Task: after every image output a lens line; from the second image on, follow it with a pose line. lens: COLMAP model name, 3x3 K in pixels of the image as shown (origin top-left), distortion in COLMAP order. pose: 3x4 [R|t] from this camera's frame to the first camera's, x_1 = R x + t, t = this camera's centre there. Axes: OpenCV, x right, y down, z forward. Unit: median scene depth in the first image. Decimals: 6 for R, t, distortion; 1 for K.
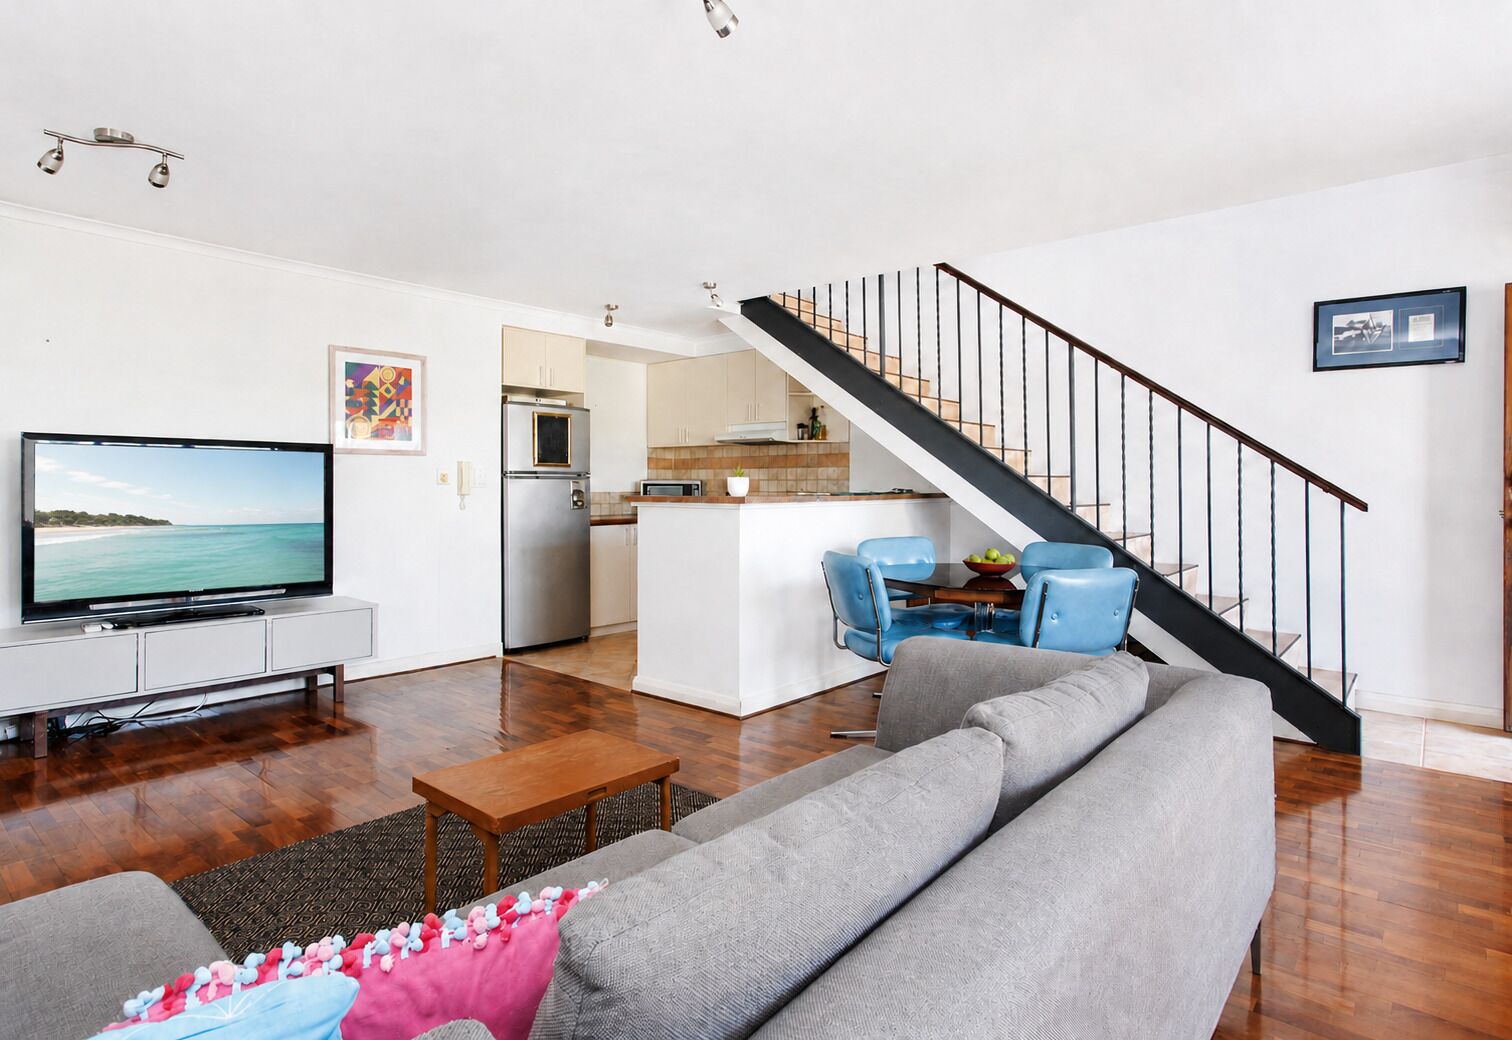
lens RADIAL K [[799.5, 0, 756.0], [0, 799.5, 520.0], [0, 0, 1]] dist [0.001805, 0.001882]
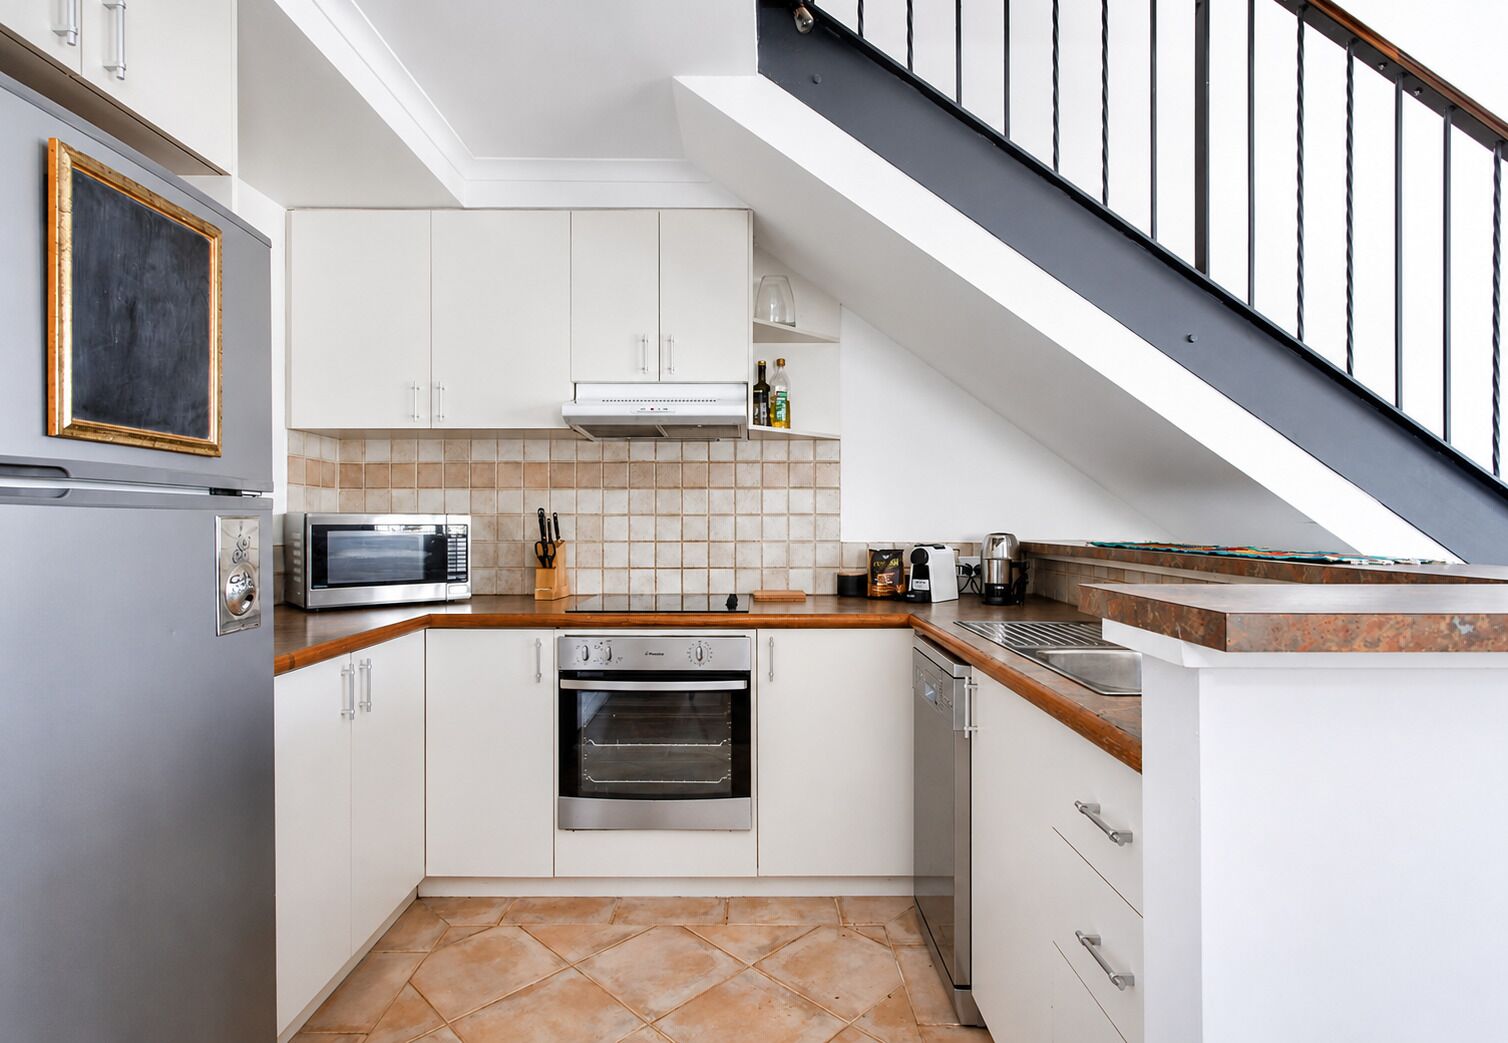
lens RADIAL K [[797.4, 0, 754.0], [0, 797.4, 521.5], [0, 0, 1]] dist [0.001805, 0.001882]
pose [[0.752817, -0.002215, 0.658226, -0.306118], [0.031962, 0.998938, -0.033193, -0.040768], [-0.657453, 0.046027, 0.752088, 0.838131]]
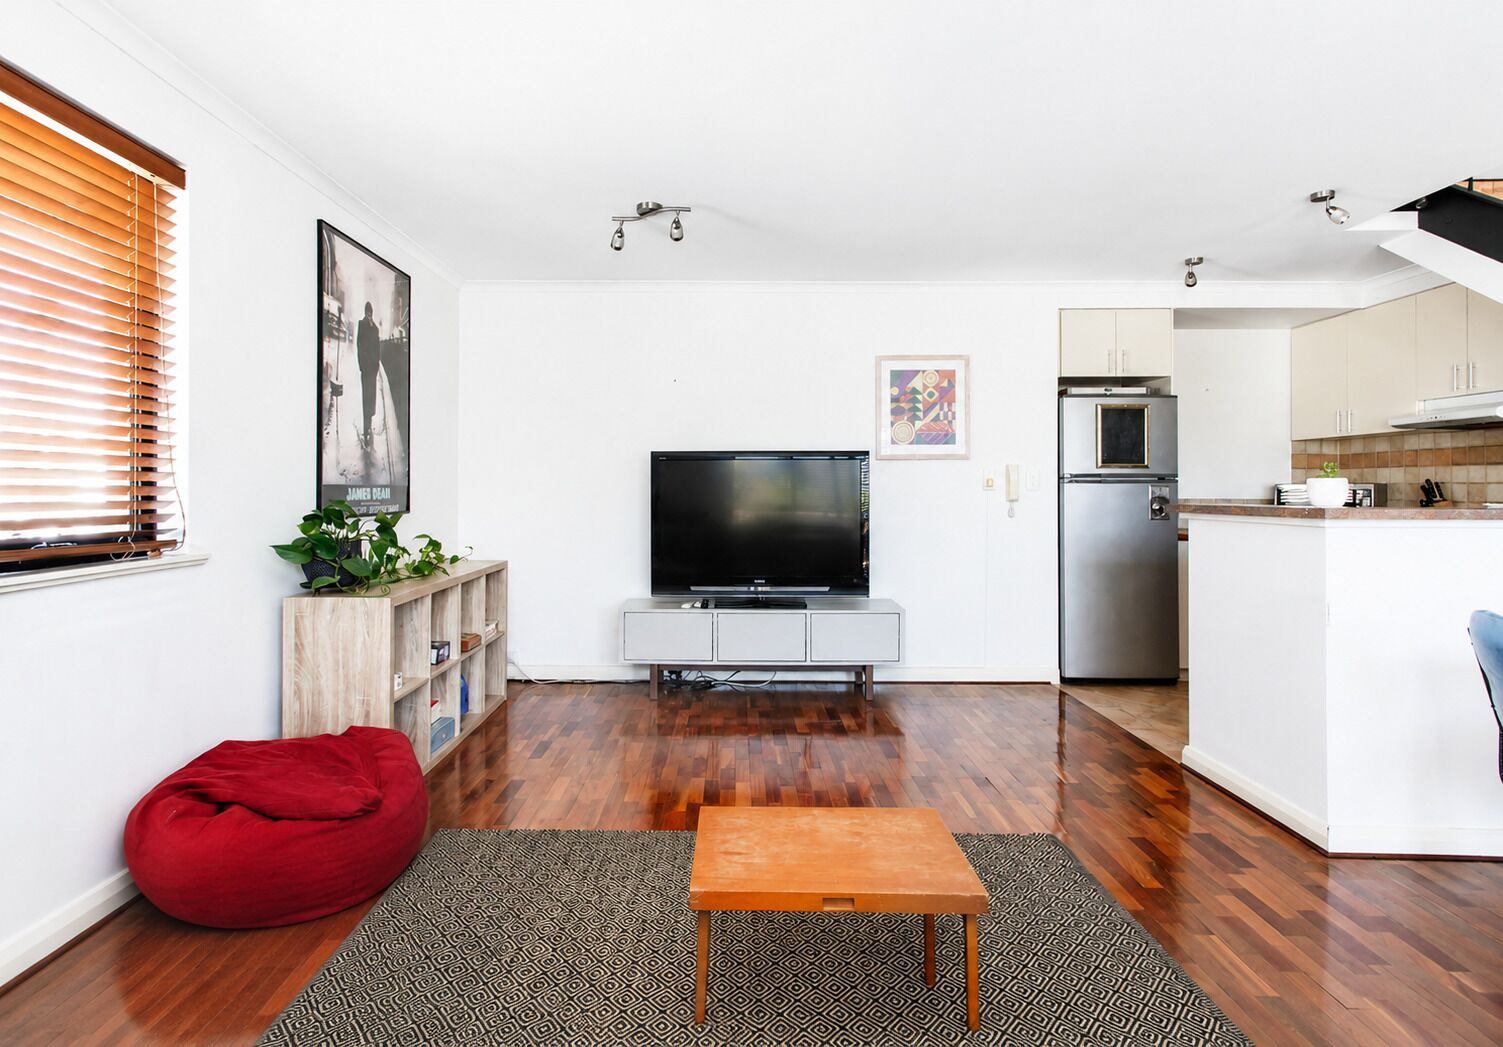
lens RADIAL K [[794.4, 0, 729.2], [0, 794.4, 512.3], [0, 0, 1]] dist [-0.001468, 0.001282]
pose [[0.655557, 0.020473, -0.754869, 0.115067], [-0.031652, 0.999499, -0.000380, -0.008749], [0.754482, 0.024143, 0.655876, 0.170250]]
